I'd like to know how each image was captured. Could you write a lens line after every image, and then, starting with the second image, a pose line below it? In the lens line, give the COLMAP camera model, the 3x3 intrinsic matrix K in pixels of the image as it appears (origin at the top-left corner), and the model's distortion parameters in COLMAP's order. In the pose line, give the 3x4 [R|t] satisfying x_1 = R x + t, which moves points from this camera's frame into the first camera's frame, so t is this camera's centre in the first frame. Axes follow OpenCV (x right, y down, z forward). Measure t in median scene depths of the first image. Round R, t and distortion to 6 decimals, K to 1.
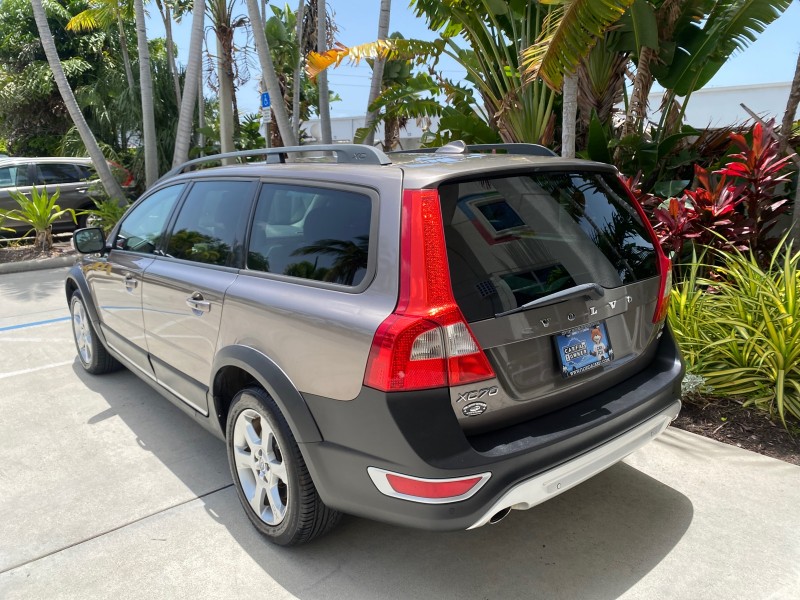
lens RADIAL K [[616.7, 0, 397.1], [0, 616.7, 297.3], [0, 0, 1]] dist [0.014012, -0.019776]
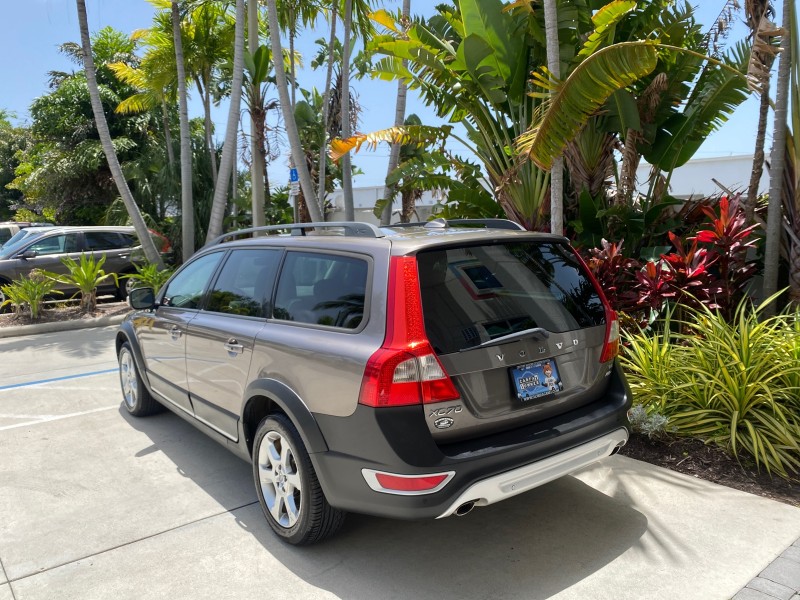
lens RADIAL K [[616.7, 0, 401.6], [0, 616.7, 296.9], [0, 0, 1]] dist [0.014012, -0.019776]
pose [[0.999428, -0.000850, -0.033794, 0.031051], [-0.002642, 0.994661, -0.103160, 0.019691], [0.033701, 0.103190, 0.994091, -0.124147]]
